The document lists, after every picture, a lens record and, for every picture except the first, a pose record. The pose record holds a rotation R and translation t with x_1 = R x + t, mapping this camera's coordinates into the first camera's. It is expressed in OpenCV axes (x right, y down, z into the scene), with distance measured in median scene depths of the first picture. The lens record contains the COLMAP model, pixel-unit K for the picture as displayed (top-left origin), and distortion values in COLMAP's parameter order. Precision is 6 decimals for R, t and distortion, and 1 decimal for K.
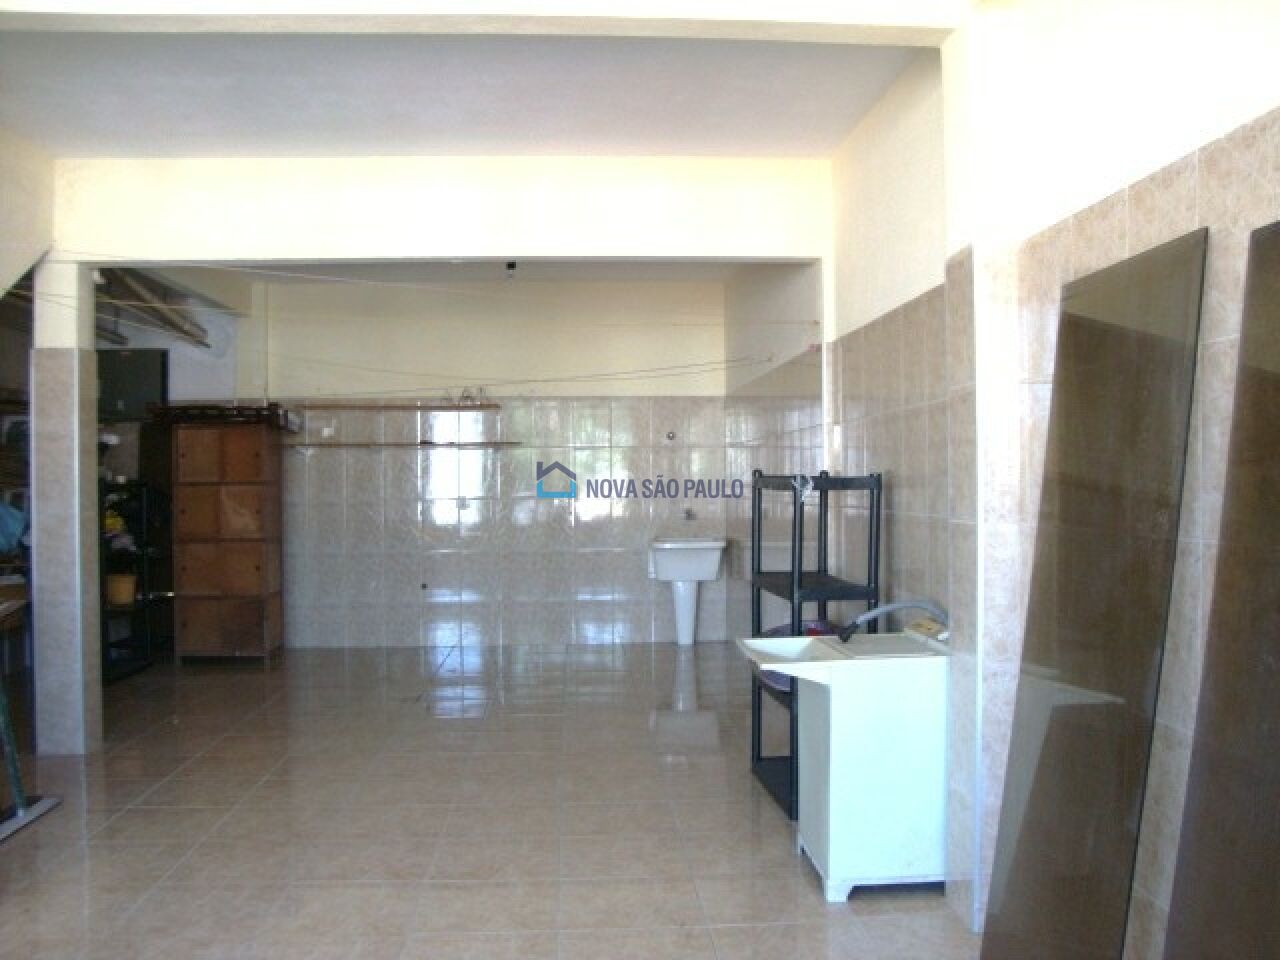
lens RADIAL K [[1146.8, 0, 635.3], [0, 1146.8, 489.0], [0, 0, 1]] dist [-0.193933, 0.184951]
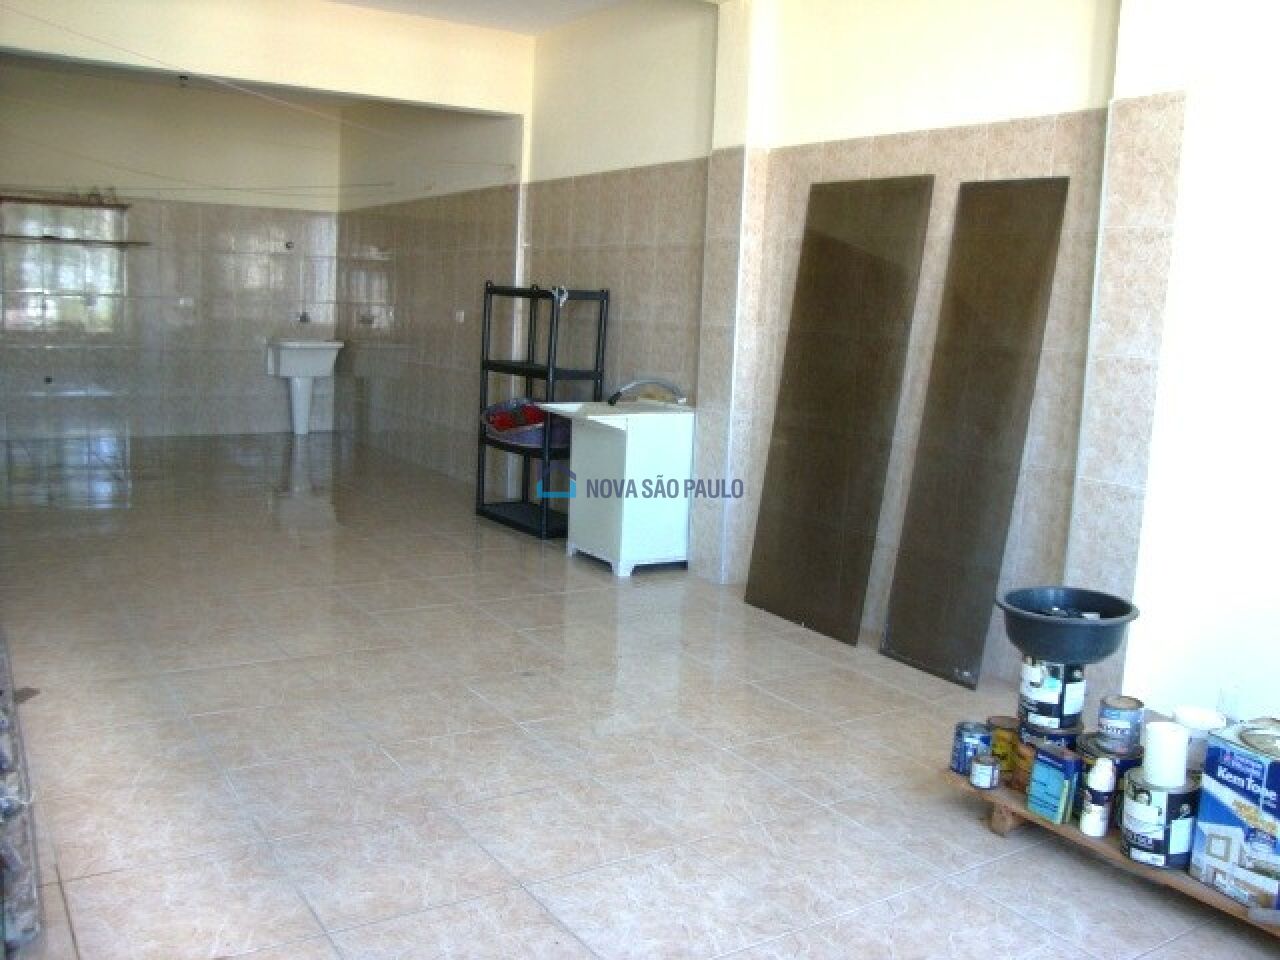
lens RADIAL K [[1146.8, 0, 644.8], [0, 1146.8, 478.4], [0, 0, 1]] dist [-0.193933, 0.184951]
pose [[0.864273, -0.024949, 0.502403, -0.350217], [-0.050821, 0.989328, 0.136555, 0.017269], [-0.500449, -0.143553, 0.853782, -0.189123]]
